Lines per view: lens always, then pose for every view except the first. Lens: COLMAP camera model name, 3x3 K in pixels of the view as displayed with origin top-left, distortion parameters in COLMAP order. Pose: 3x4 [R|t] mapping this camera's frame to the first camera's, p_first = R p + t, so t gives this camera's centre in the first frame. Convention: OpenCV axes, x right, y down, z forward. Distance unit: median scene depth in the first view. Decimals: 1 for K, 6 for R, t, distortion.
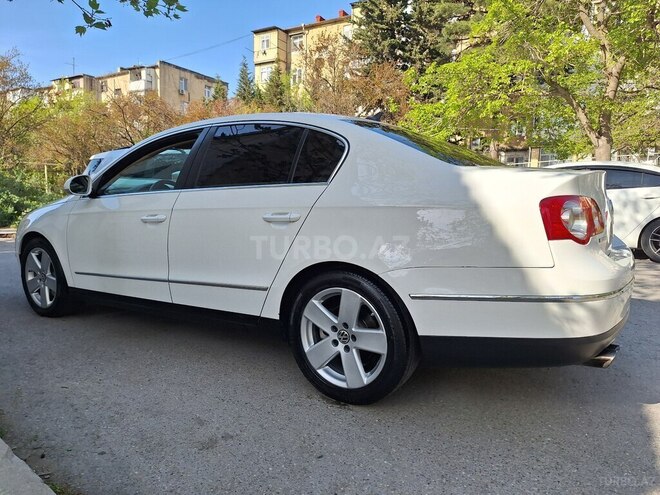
lens RADIAL K [[466.5, 0, 331.4], [0, 466.5, 245.4], [0, 0, 1]] dist [0.009436, -0.009718]
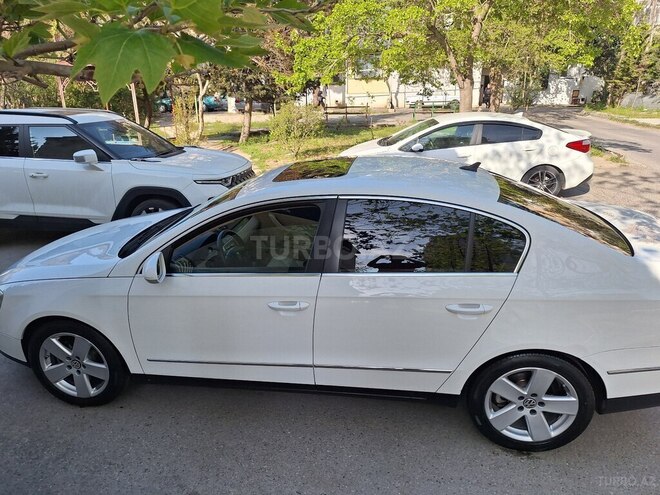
lens RADIAL K [[466.5, 0, 328.8], [0, 466.5, 240.2], [0, 0, 1]] dist [0.009436, -0.009718]
pose [[0.917446, -0.141526, 0.371838, -0.777428], [0.063664, 0.974772, 0.213931, -0.461262], [-0.392734, -0.172598, 0.903311, 0.207485]]
